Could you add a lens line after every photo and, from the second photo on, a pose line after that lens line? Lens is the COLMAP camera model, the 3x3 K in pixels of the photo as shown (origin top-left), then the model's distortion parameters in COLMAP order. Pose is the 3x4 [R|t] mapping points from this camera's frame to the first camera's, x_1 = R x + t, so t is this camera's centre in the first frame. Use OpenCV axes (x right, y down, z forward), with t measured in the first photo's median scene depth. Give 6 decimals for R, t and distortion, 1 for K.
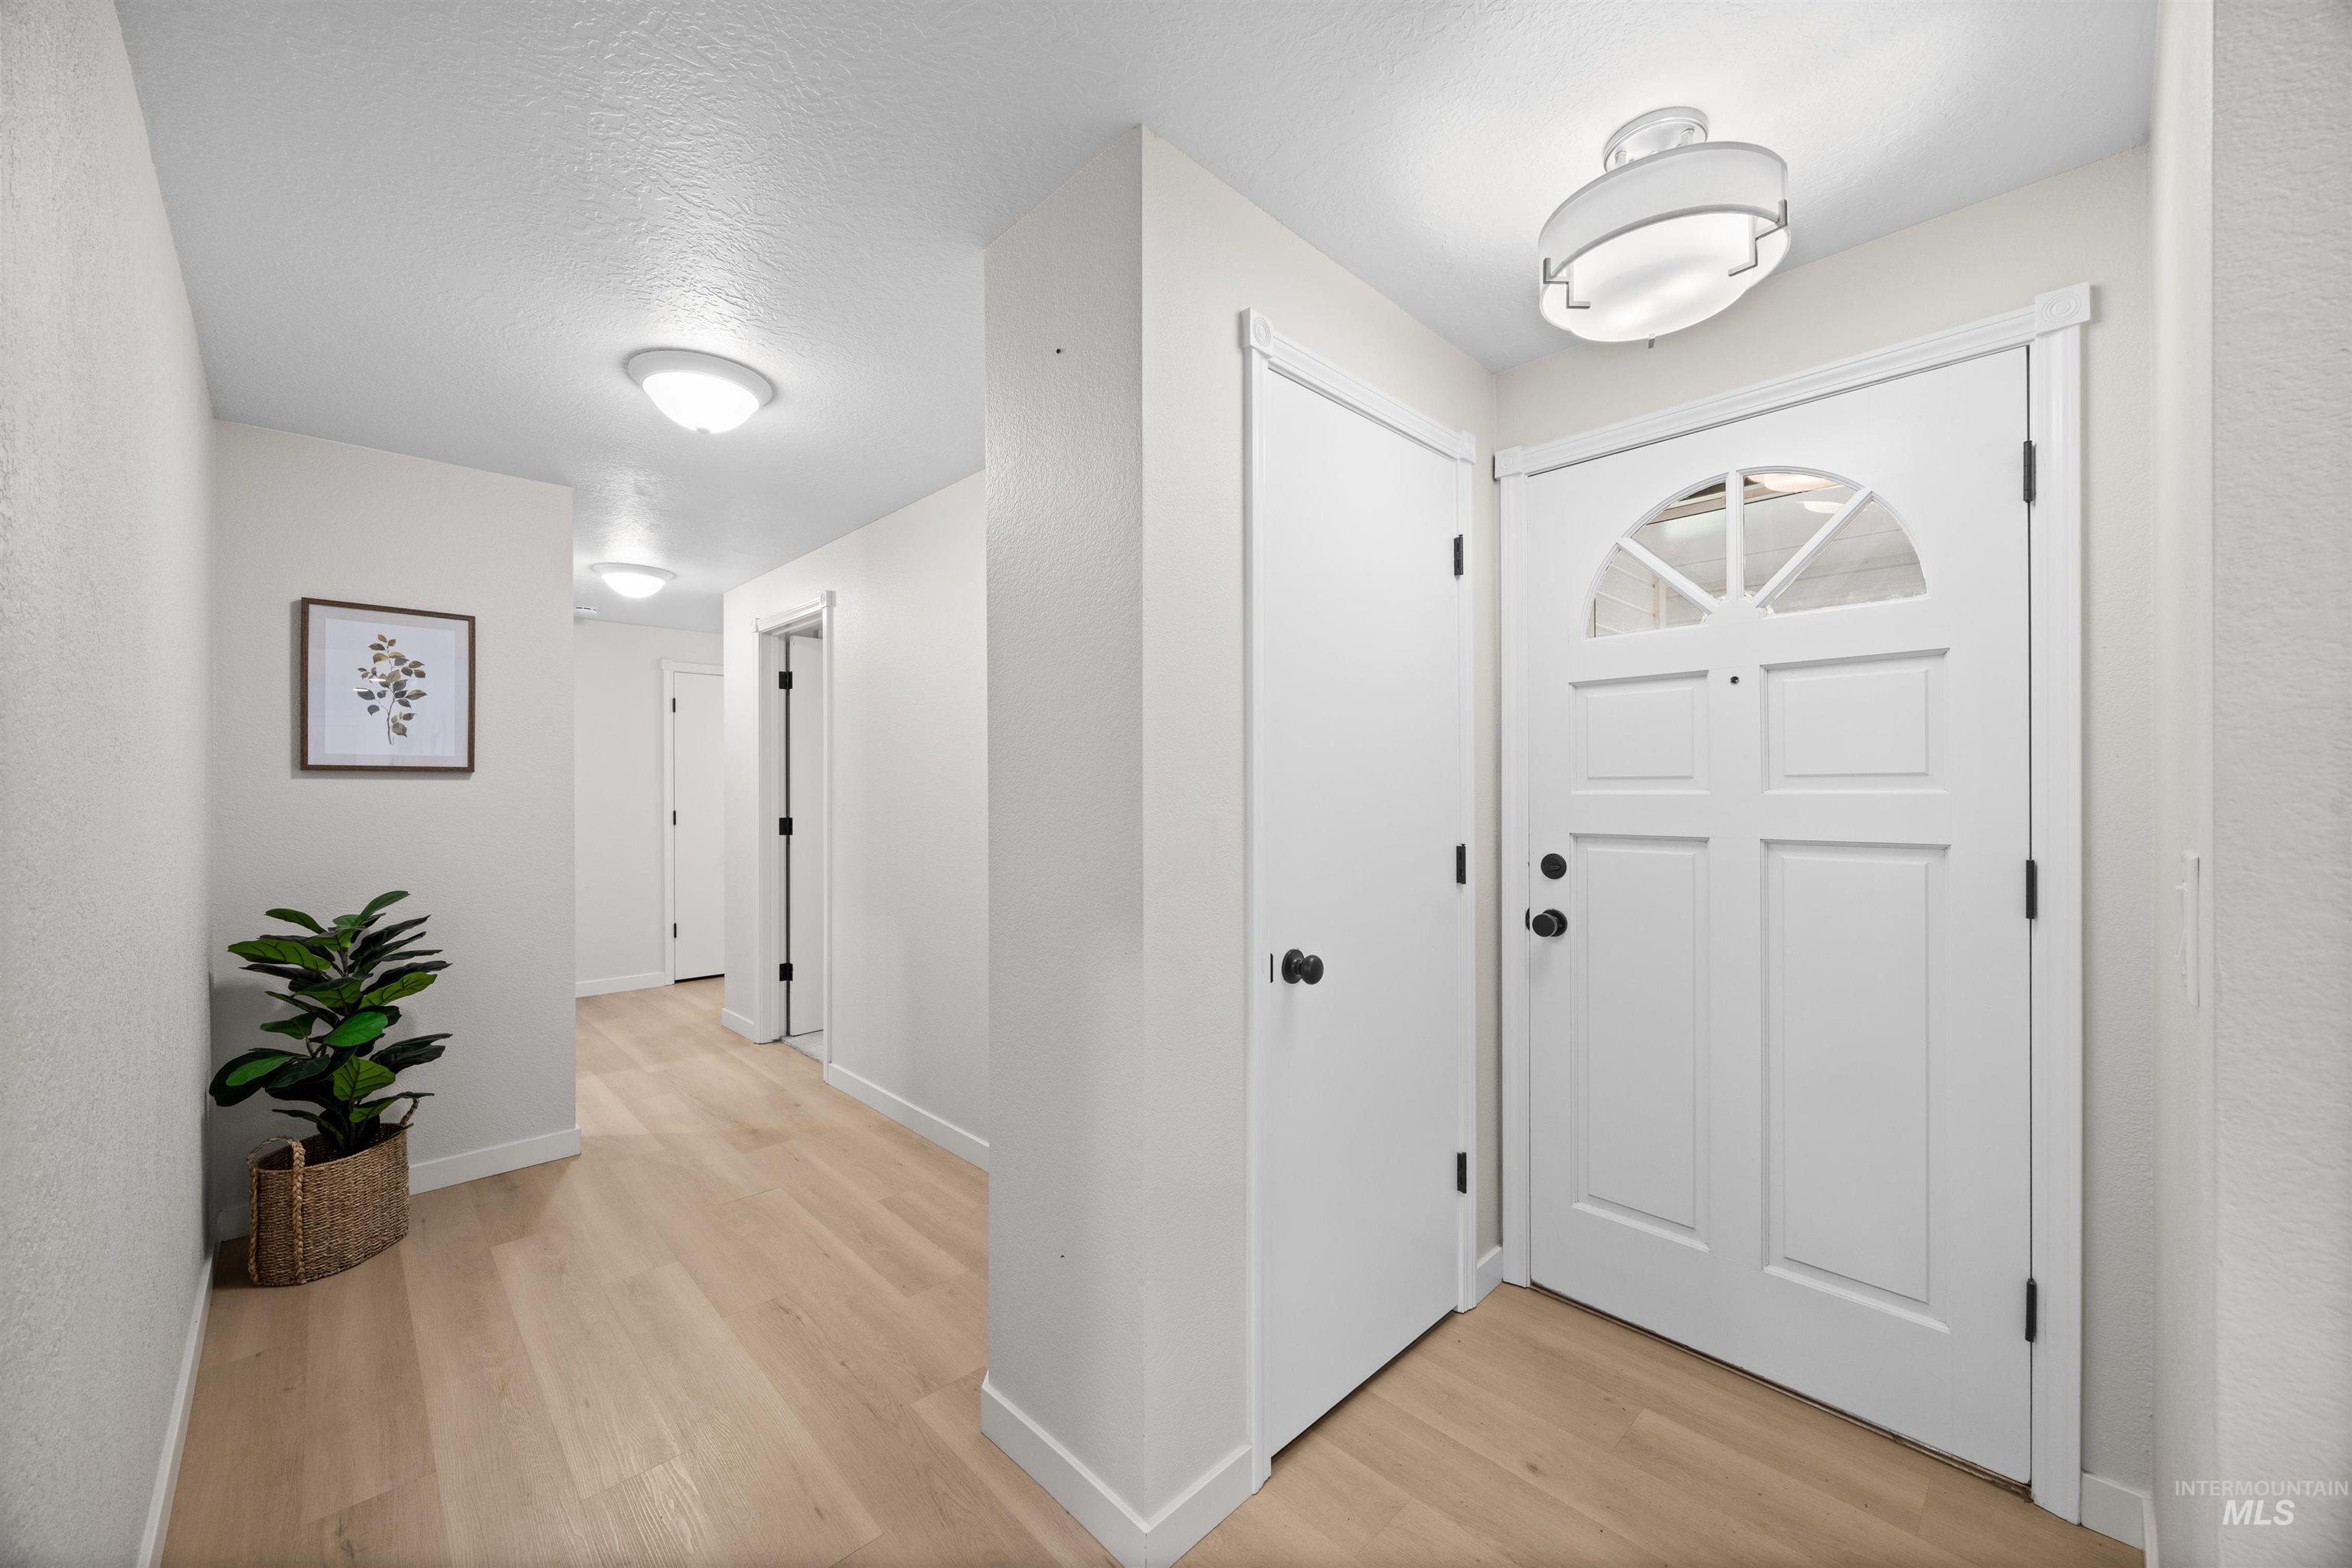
lens RADIAL K [[888.9, 0, 1174.1], [0, 888.9, 789.6], [0, 0, 1]] dist [-0.003042, 0.000248]
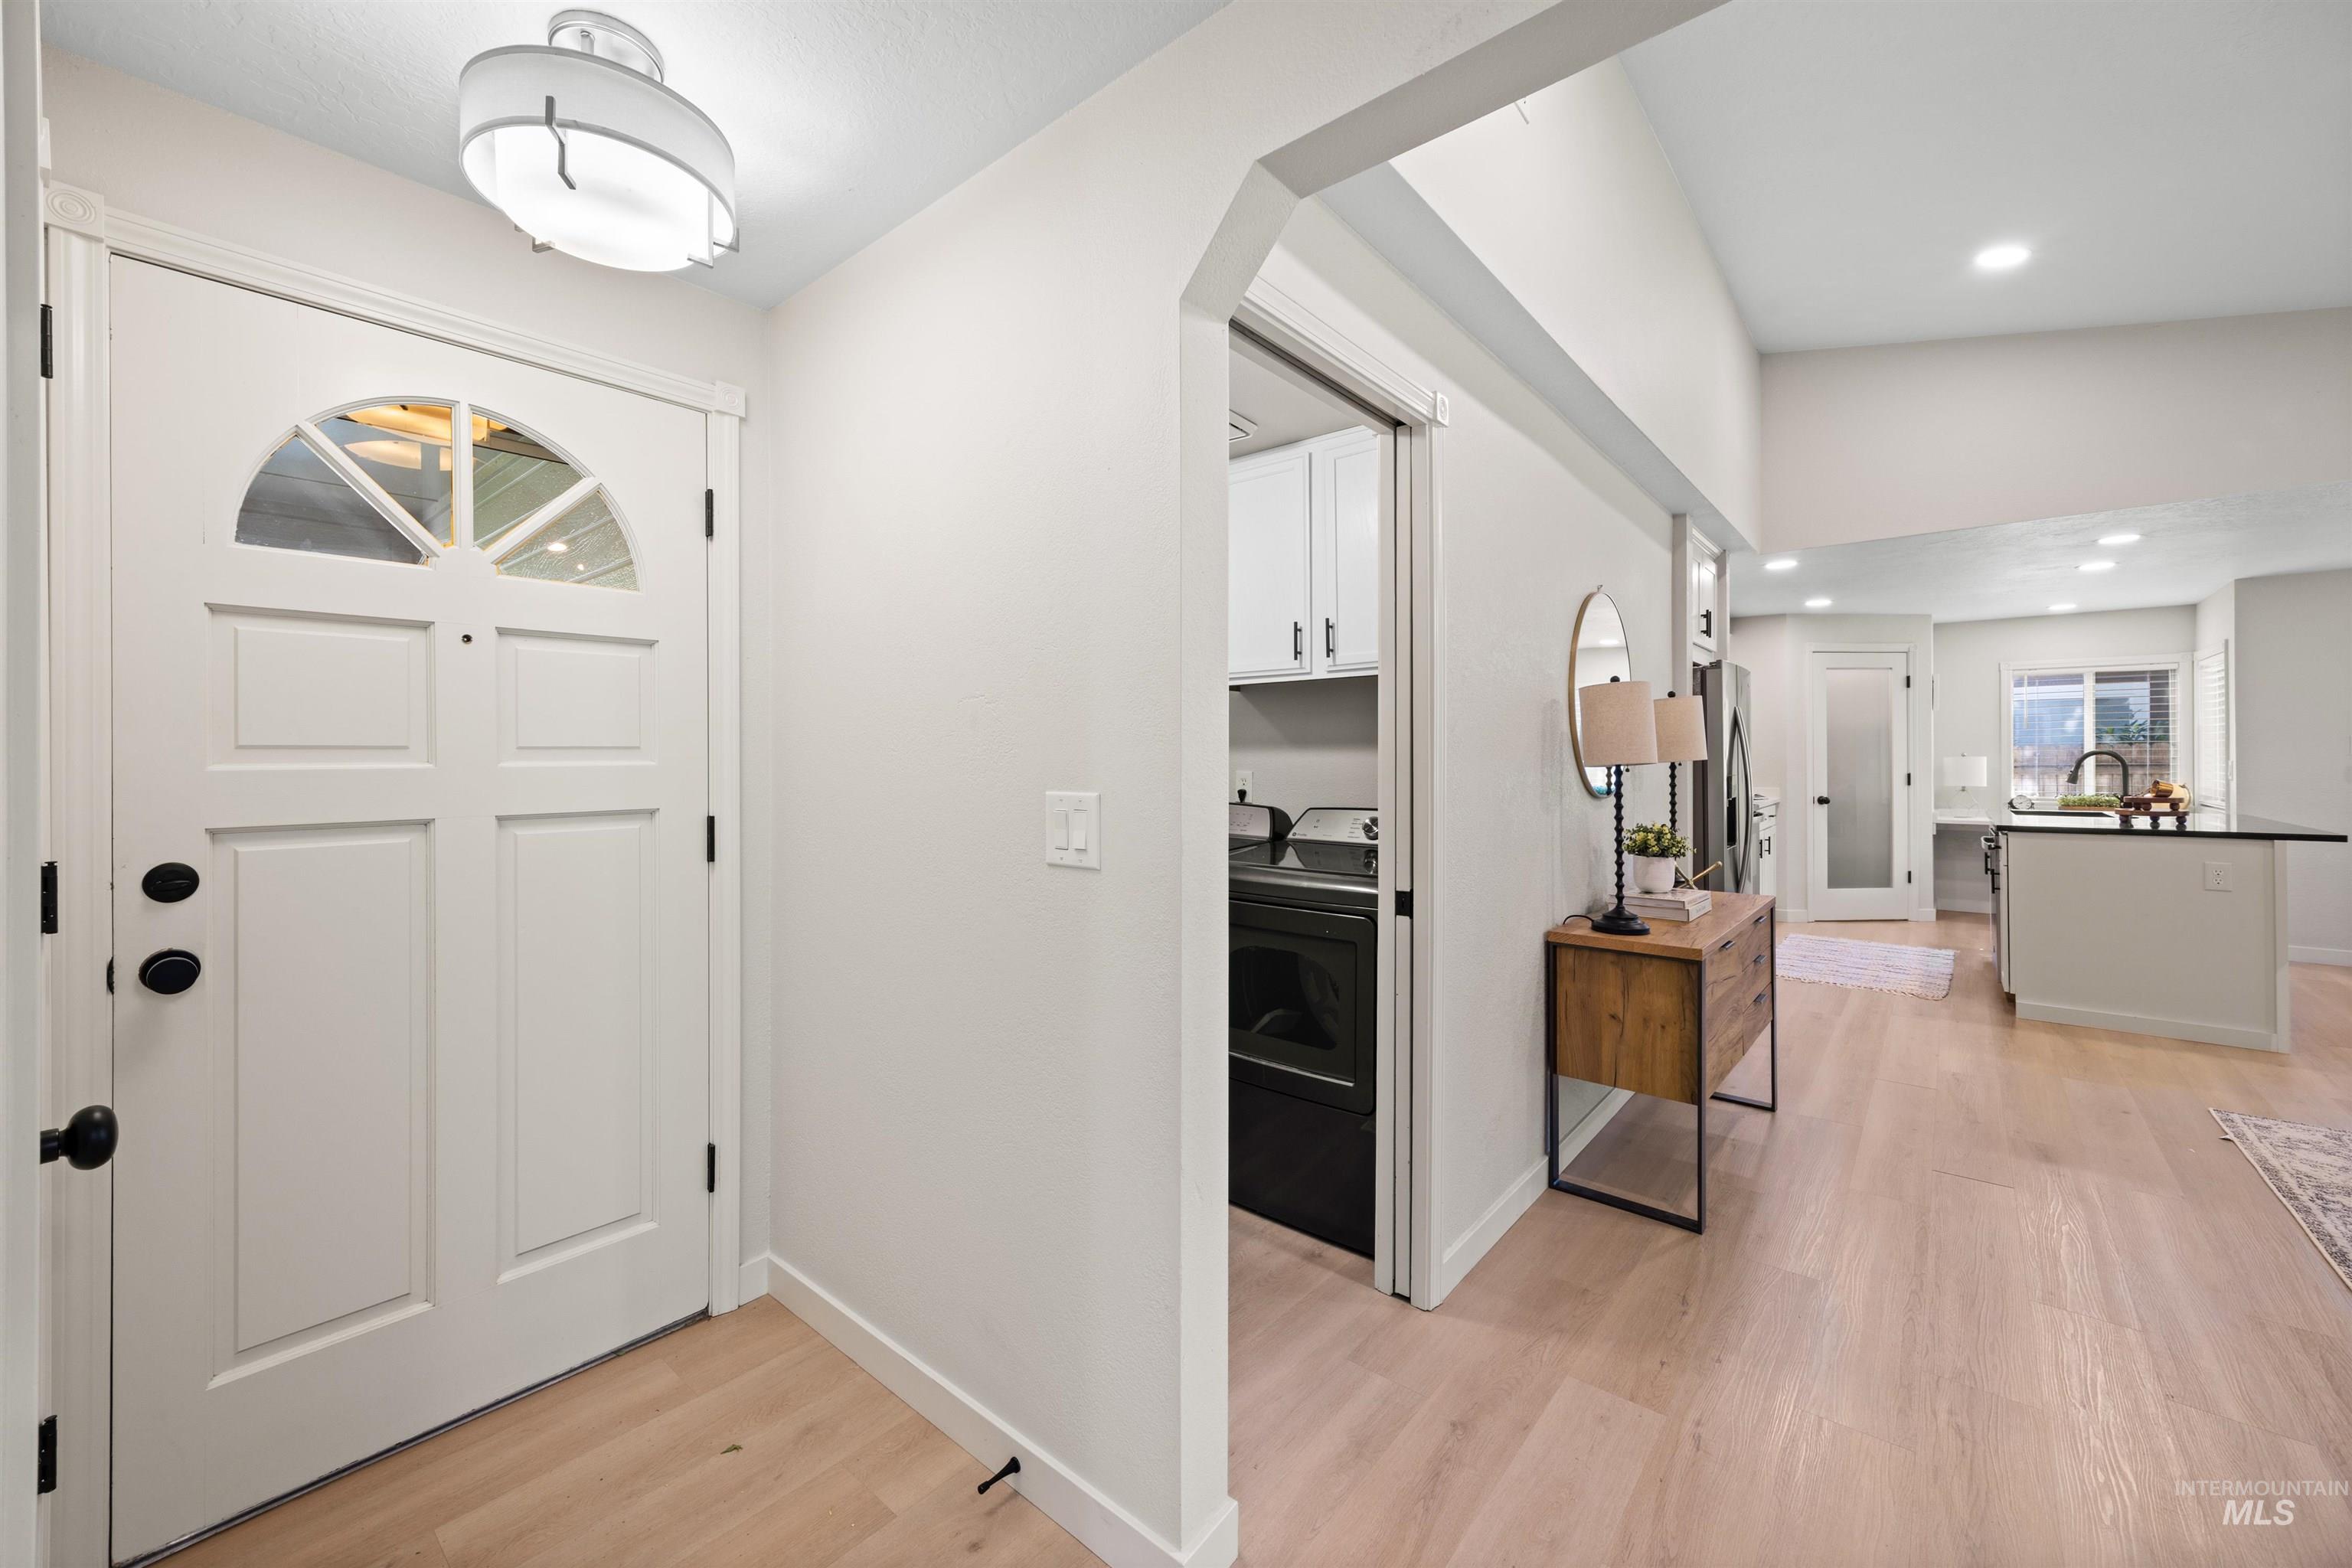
lens RADIAL K [[888.9, 0, 1156.1], [0, 888.9, 762.9], [0, 0, 1]] dist [-0.003042, 0.000248]
pose [[-0.076816, -0.000263, 0.997045, -0.303565], [0.006152, 0.999981, 0.000738, 0.004060], [-0.997026, 0.006190, -0.076813, 0.381249]]
